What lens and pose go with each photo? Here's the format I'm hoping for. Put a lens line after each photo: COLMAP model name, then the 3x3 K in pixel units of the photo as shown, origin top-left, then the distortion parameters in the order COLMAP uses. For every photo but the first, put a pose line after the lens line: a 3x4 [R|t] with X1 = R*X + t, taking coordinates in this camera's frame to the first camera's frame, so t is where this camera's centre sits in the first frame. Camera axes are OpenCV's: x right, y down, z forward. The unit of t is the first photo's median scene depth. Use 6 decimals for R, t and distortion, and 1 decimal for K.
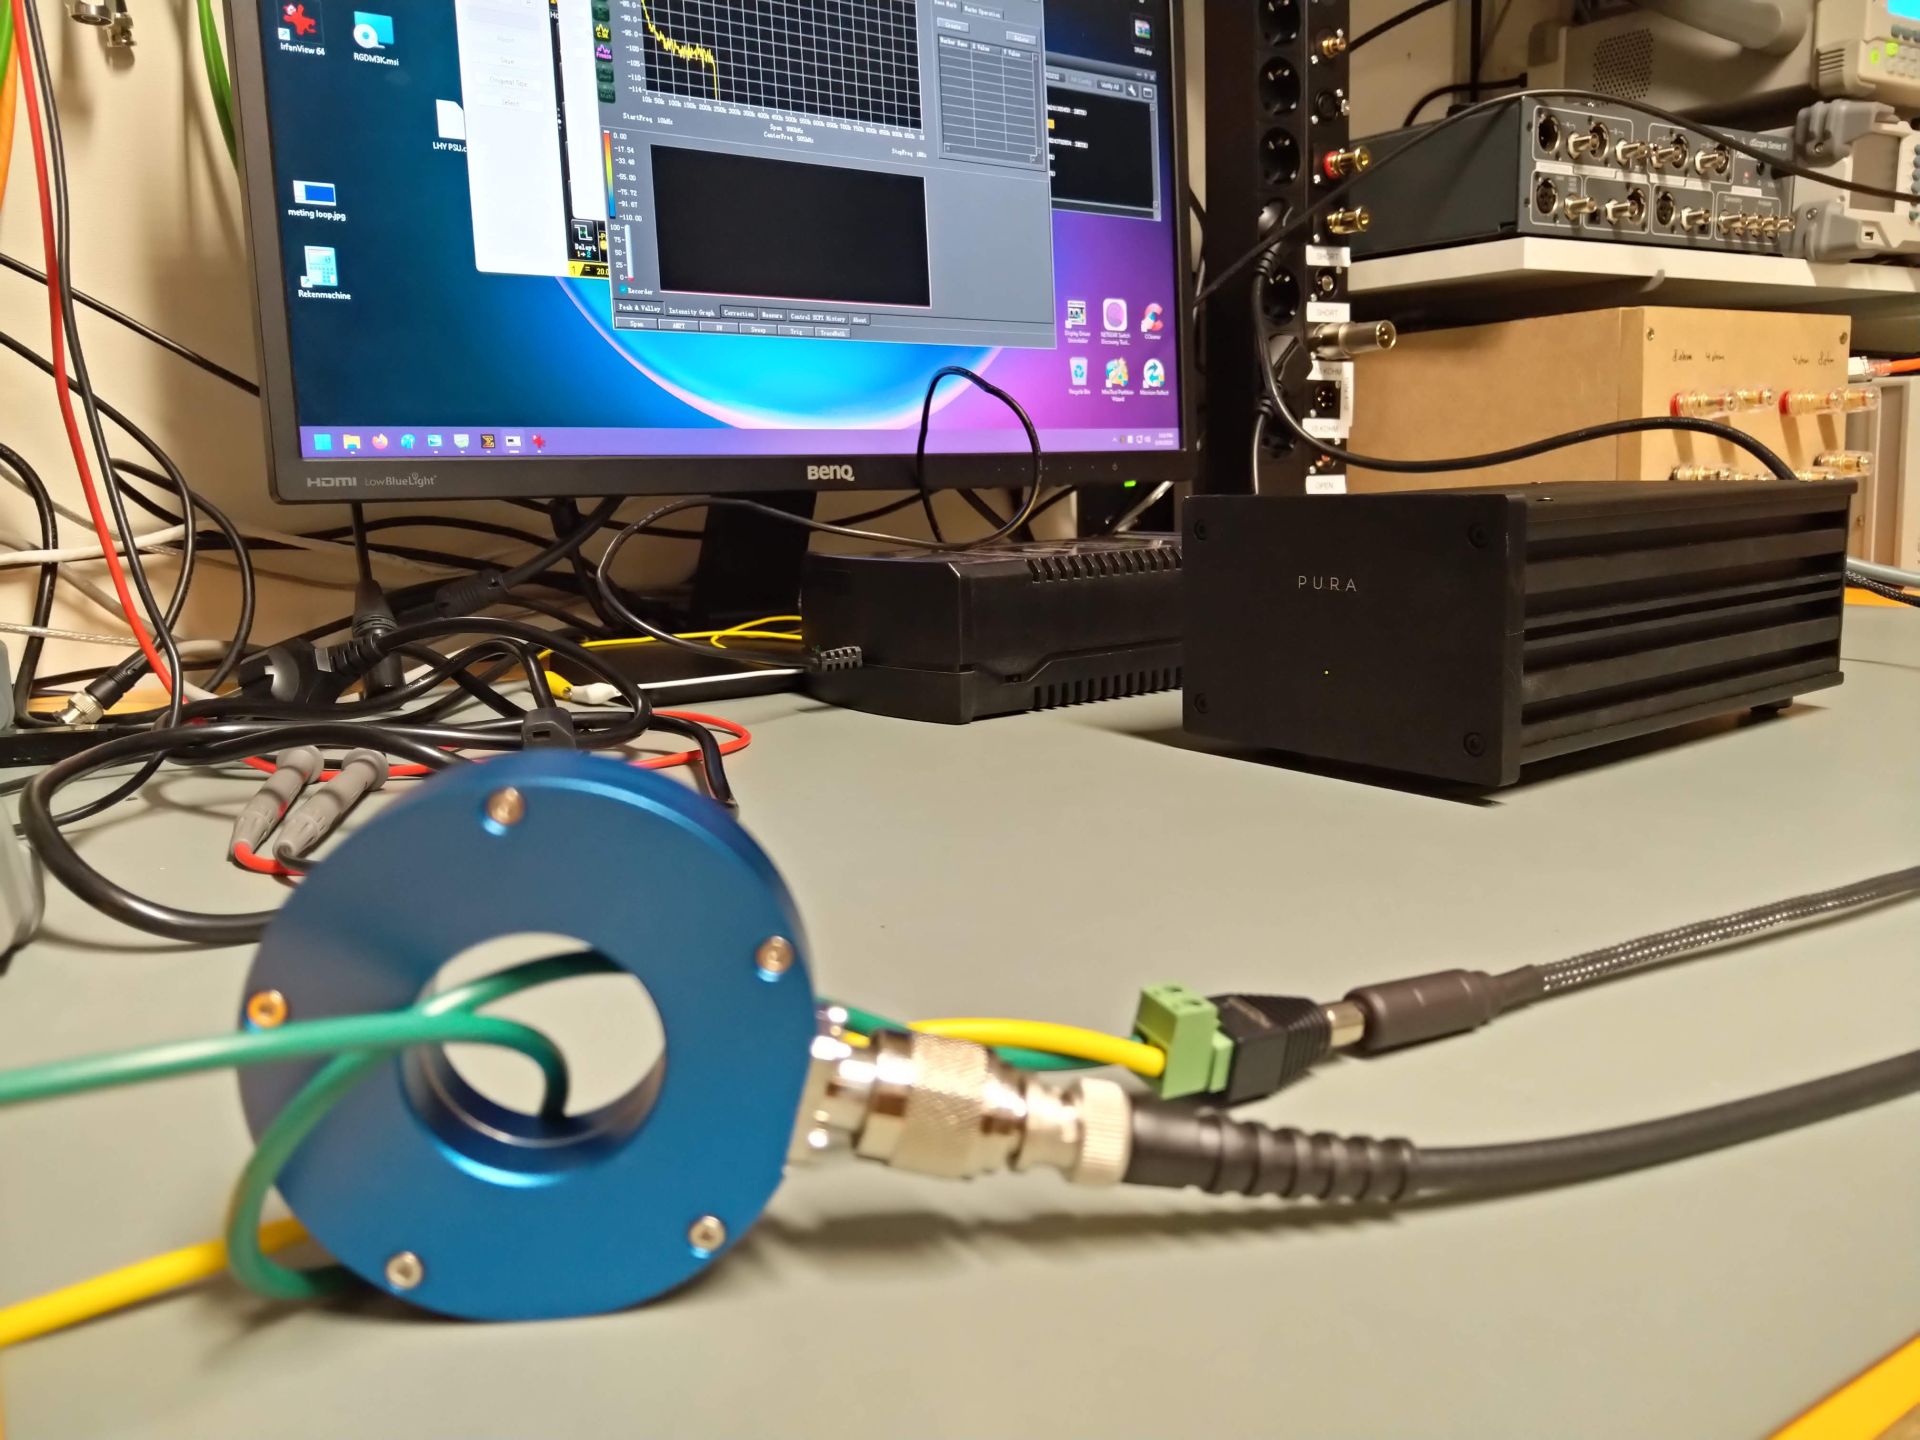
lens RADIAL K [[1429.2, 0, 958.9], [0, 1429.2, 724.0], [0, 0, 1]] dist [-0.021164, -0.004291]
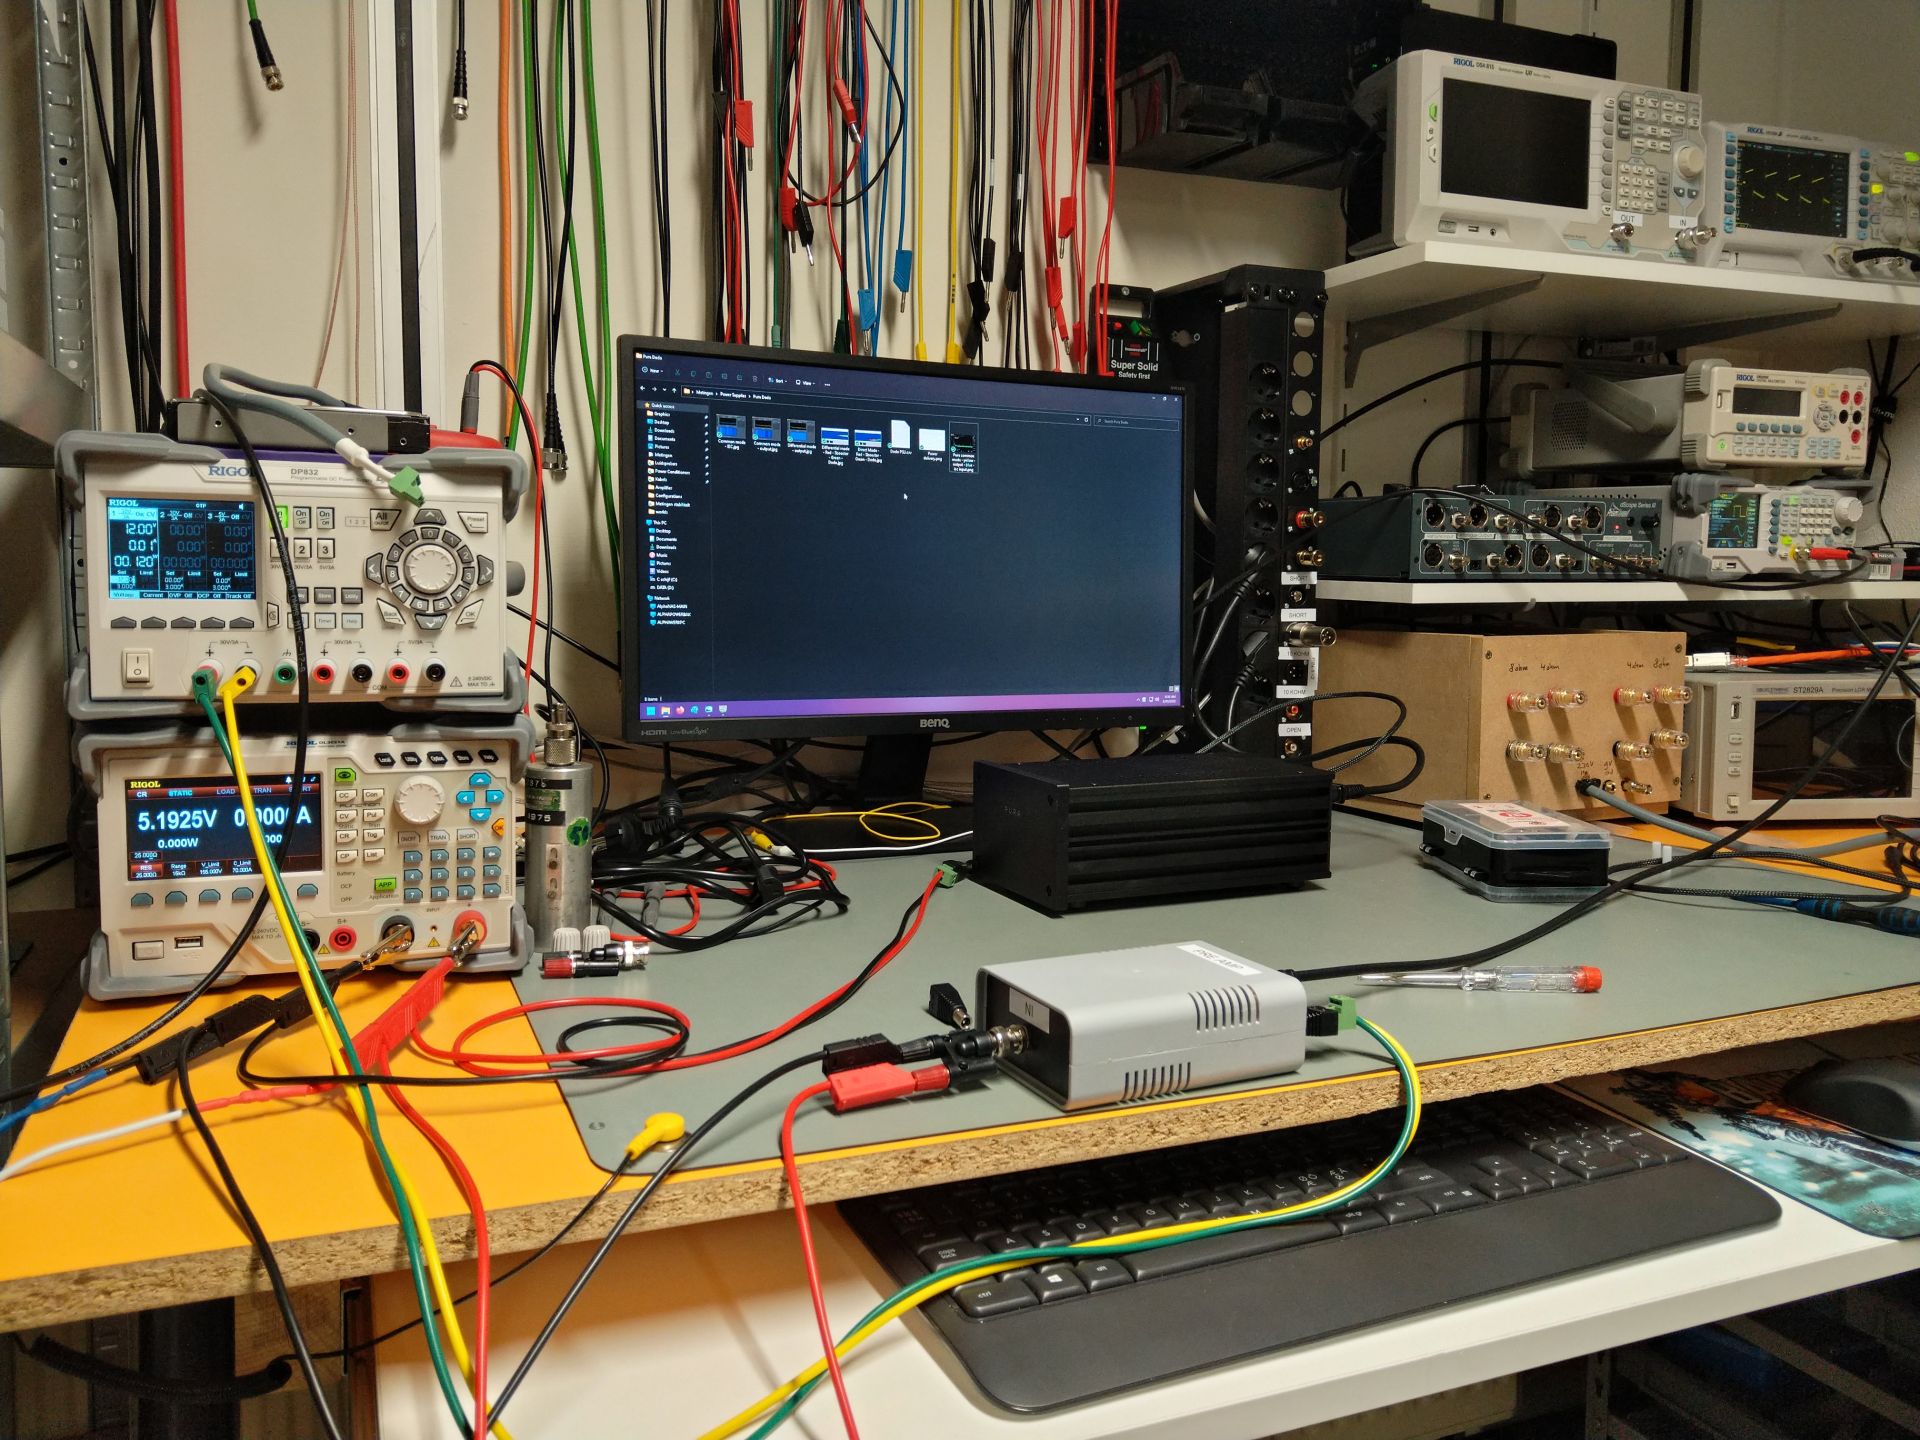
lens RADIAL K [[1429.2, 0, 956.6], [0, 1429.2, 721.5], [0, 0, 1]] dist [-0.021164, -0.004291]
pose [[0.979133, 0.062789, -0.193278, 0.227296], [-0.075718, 0.995308, -0.060239, -0.070267], [0.188589, 0.073617, 0.979293, -0.558759]]
